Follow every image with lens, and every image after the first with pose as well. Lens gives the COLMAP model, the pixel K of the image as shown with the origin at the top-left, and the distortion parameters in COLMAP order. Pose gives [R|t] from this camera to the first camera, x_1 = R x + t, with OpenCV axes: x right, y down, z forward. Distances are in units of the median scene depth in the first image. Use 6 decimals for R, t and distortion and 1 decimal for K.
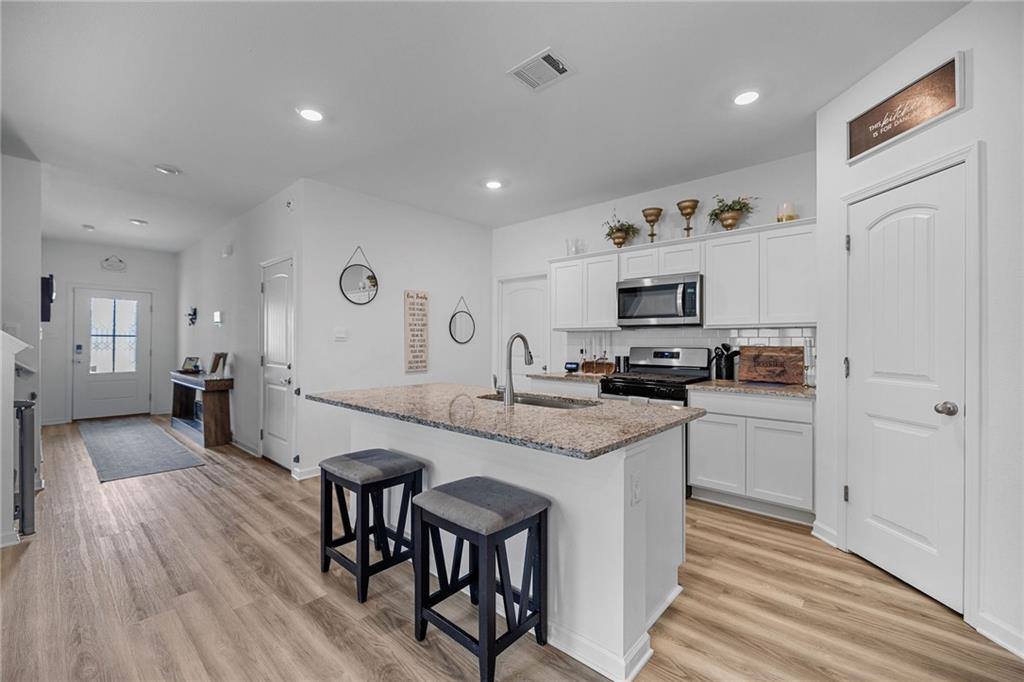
lens RADIAL K [[434.2, 0, 509.2], [0, 434.2, 340.7], [0, 0, 1]] dist [0.003025, -0.000562]
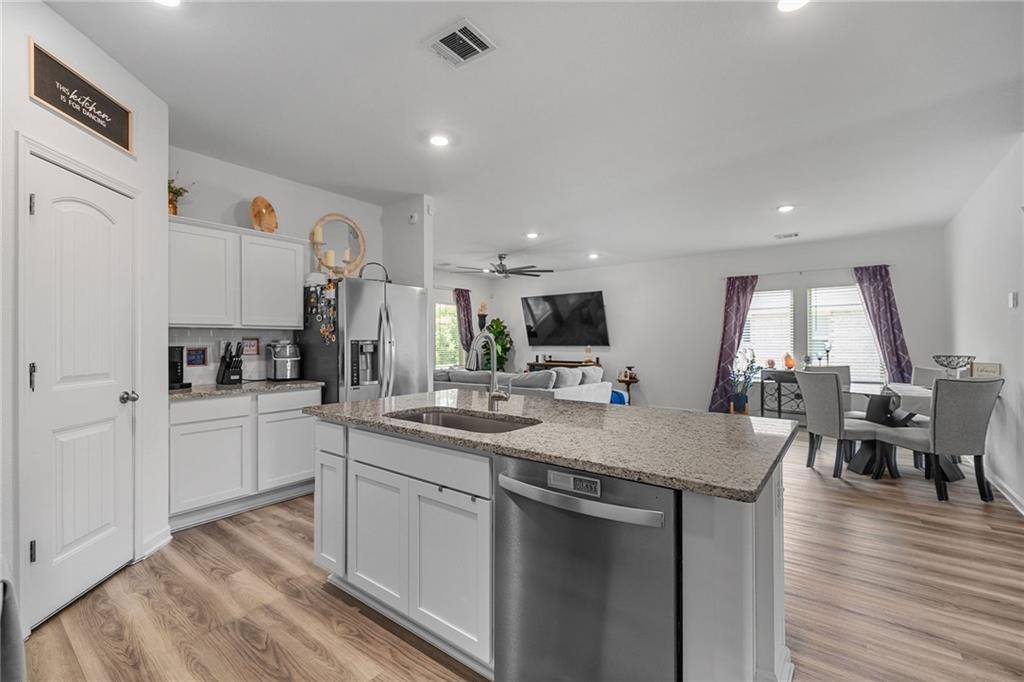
lens RADIAL K [[434.2, 0, 509.2], [0, 434.2, 342.4], [0, 0, 1]] dist [0.003025, -0.000562]
pose [[-0.996878, 0.005817, -0.078748, 0.029232], [0.006308, 0.999962, -0.005987, 0.009252], [0.078710, -0.006465, -0.996877, 1.195908]]
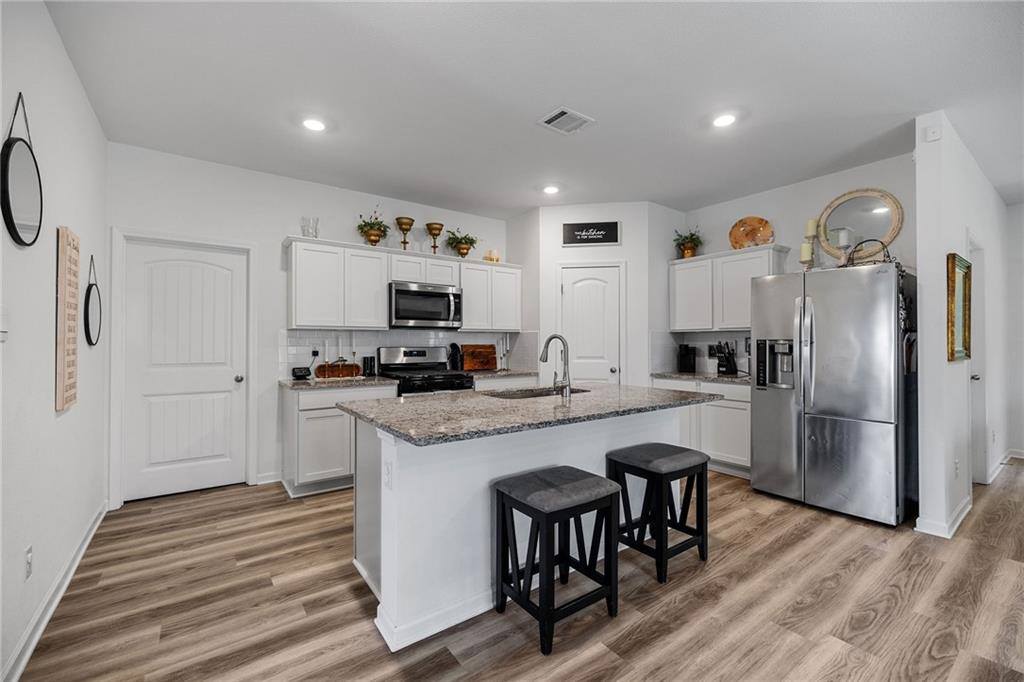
lens RADIAL K [[434.2, 0, 510.5], [0, 434.2, 342.7], [0, 0, 1]] dist [0.003025, -0.000562]
pose [[0.187093, -0.003090, 0.982337, -0.733657], [-0.001465, 0.999993, 0.003425, 0.000387], [-0.982341, -0.002080, 0.187087, 0.583775]]
